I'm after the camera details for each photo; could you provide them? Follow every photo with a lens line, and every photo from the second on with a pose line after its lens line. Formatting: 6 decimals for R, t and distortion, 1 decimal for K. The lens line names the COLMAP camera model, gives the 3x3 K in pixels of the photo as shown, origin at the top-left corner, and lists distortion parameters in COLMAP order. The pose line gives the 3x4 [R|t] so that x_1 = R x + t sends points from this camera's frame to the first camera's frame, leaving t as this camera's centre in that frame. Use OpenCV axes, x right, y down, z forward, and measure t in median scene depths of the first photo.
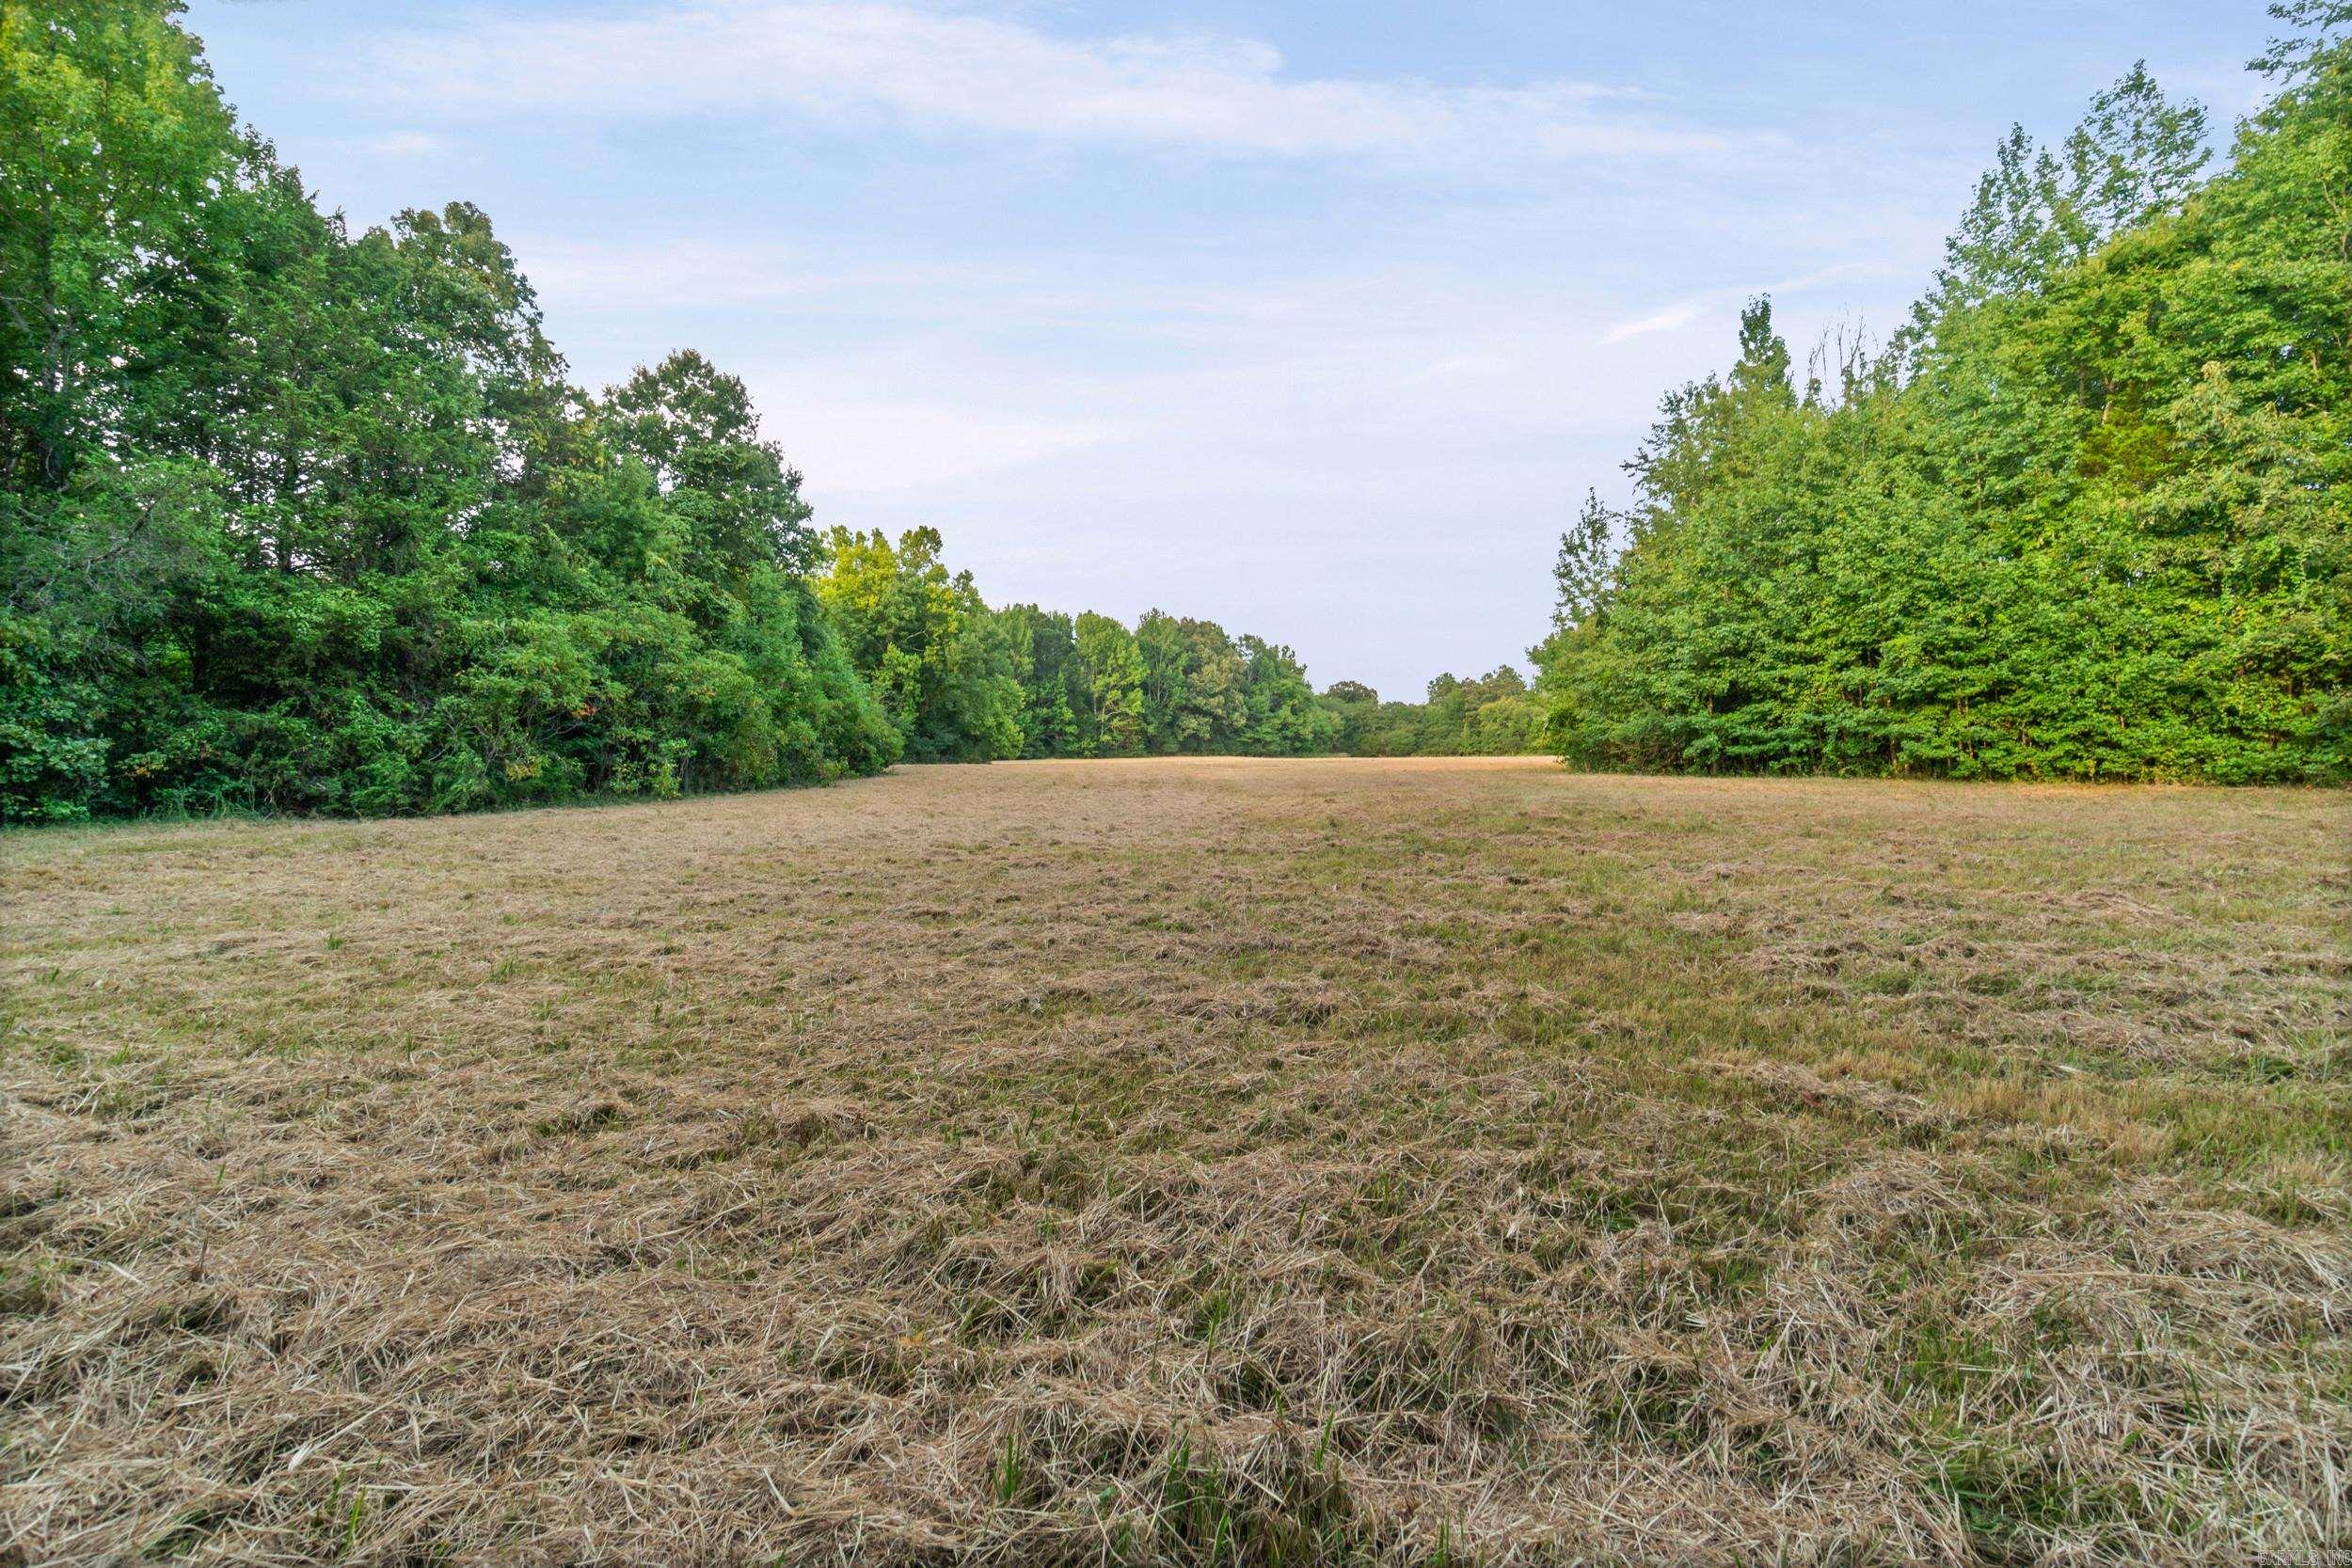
lens RADIAL K [[1037.6, 0, 1159.3], [0, 1037.6, 785.4], [0, 0, 1]] dist [-0.000798, 0.000597]
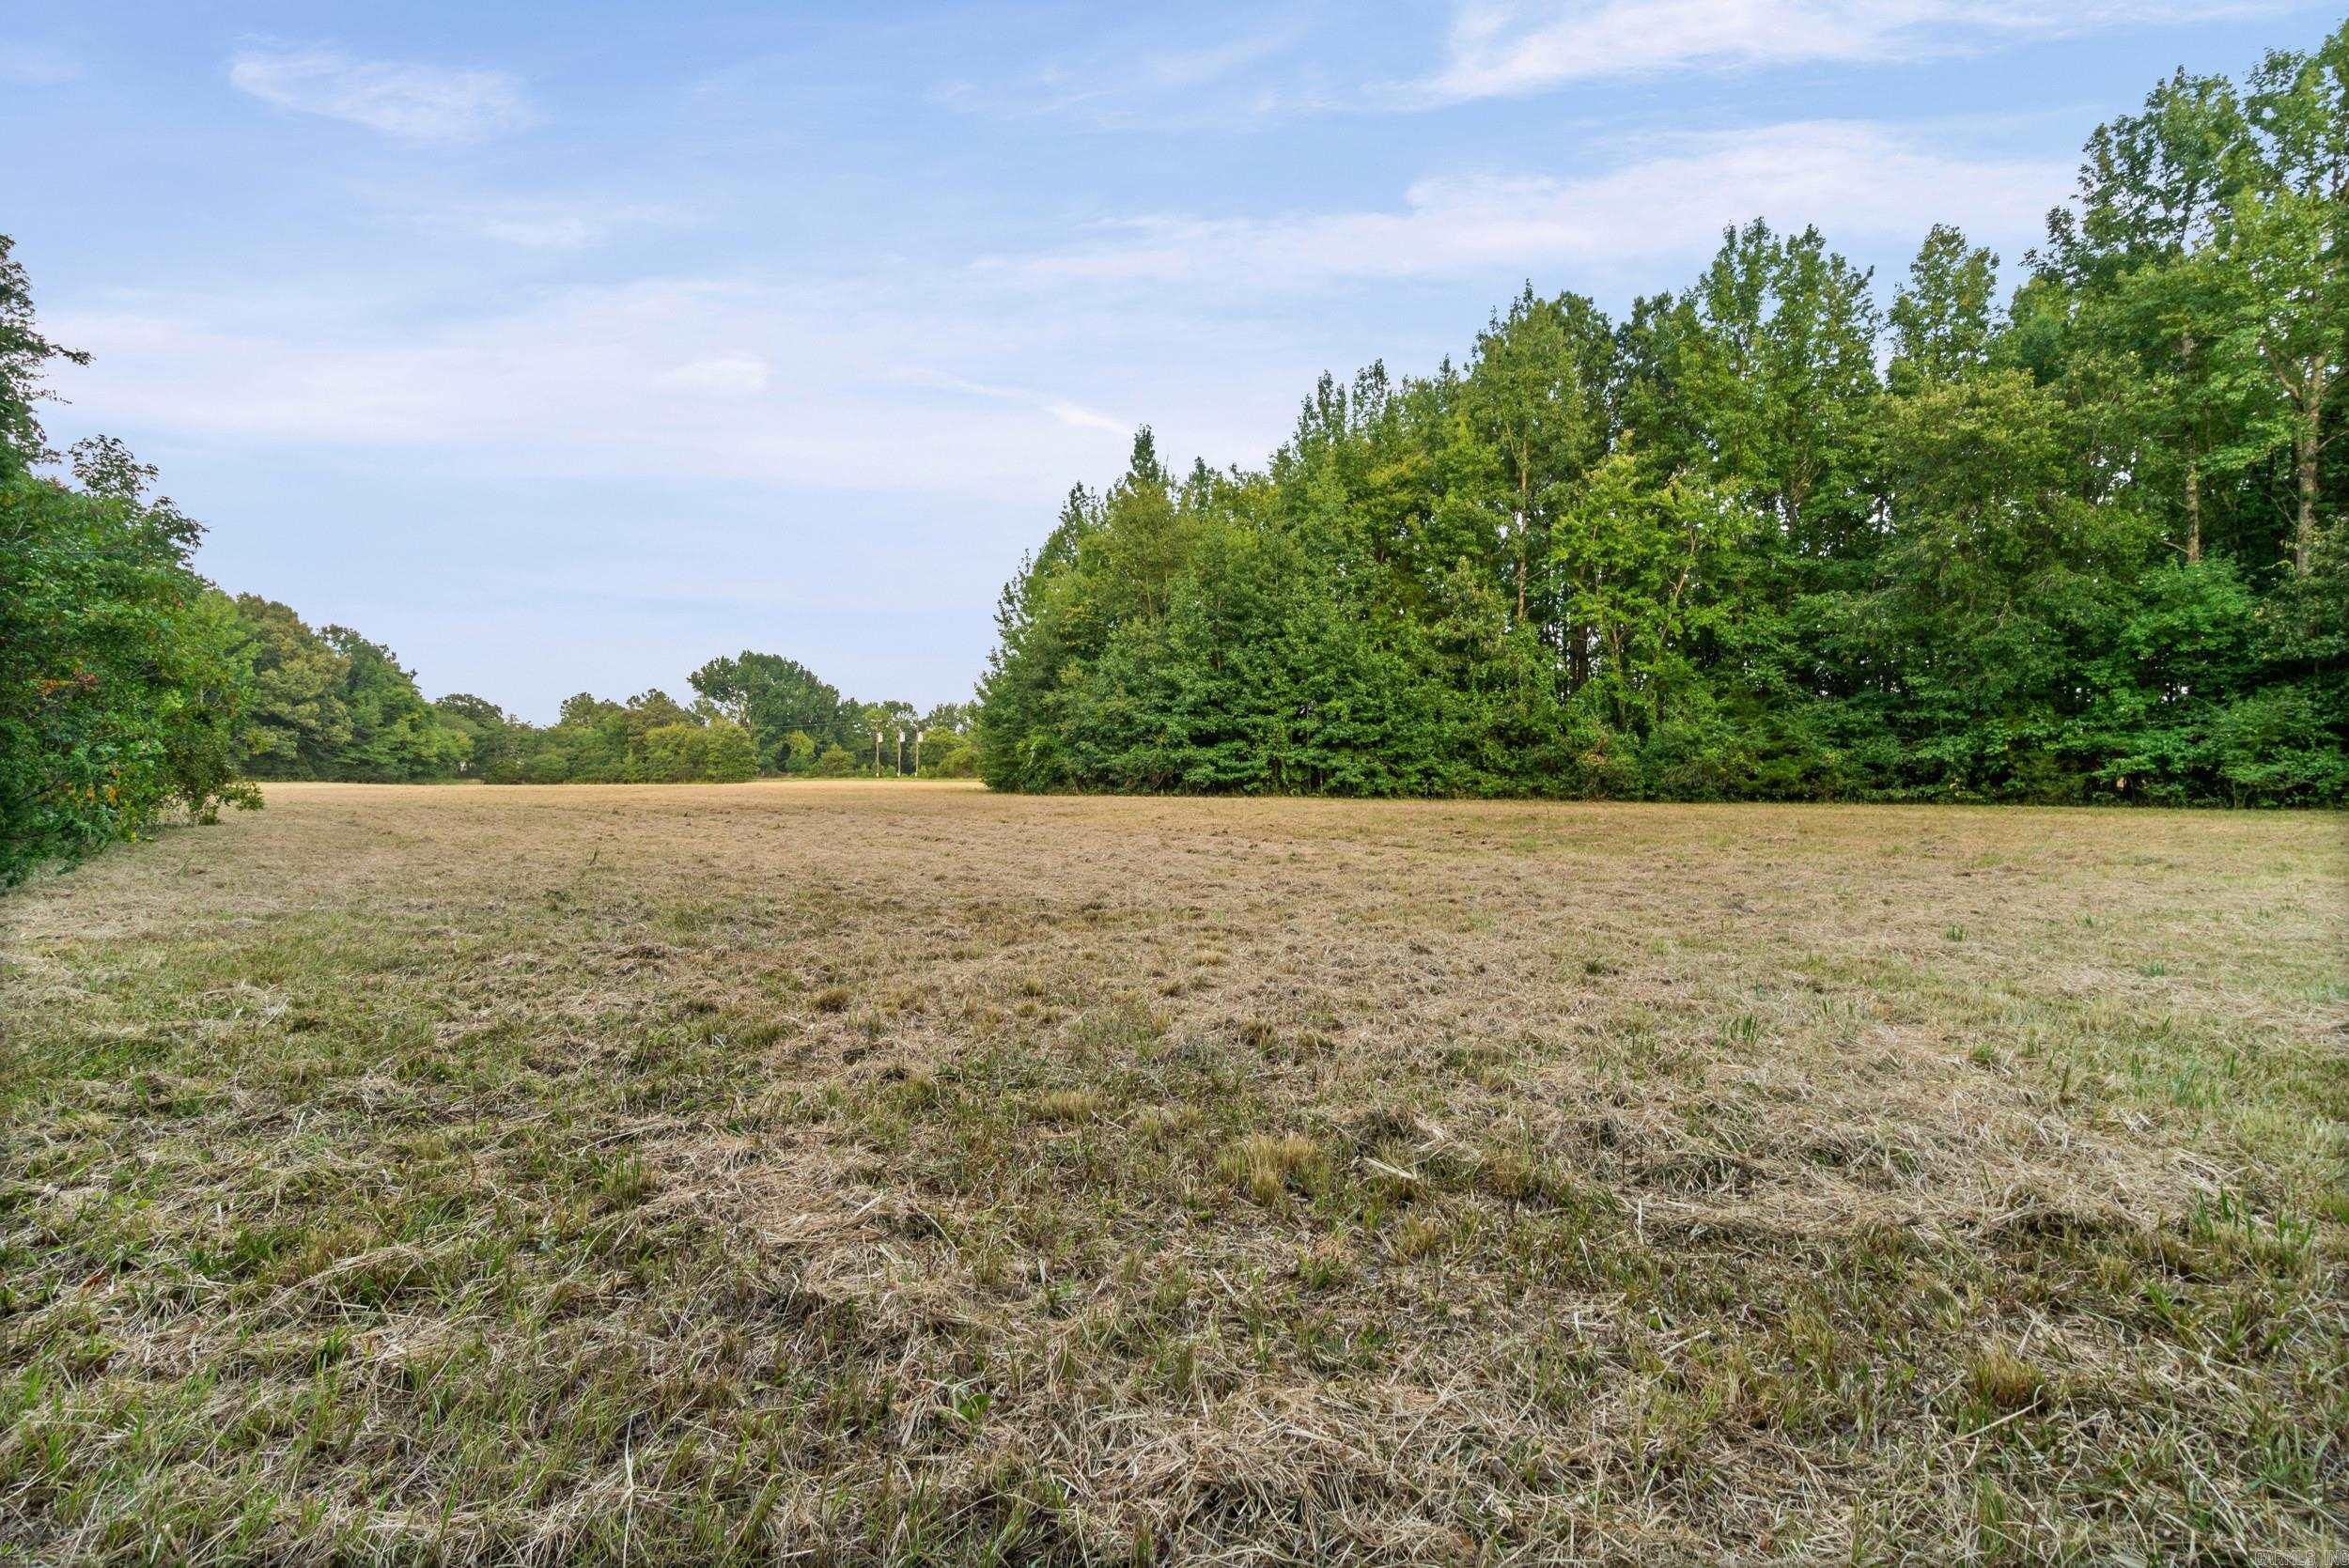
lens RADIAL K [[1036.4, 0, 1155.7], [0, 1036.4, 788.0], [0, 0, 1]] dist [-0.000798, 0.000597]
pose [[0.667787, 0.002806, 0.744347, -0.307944], [0.016607, 0.999688, -0.018667, 0.002128], [-0.744167, 0.024827, 0.667532, 0.116013]]
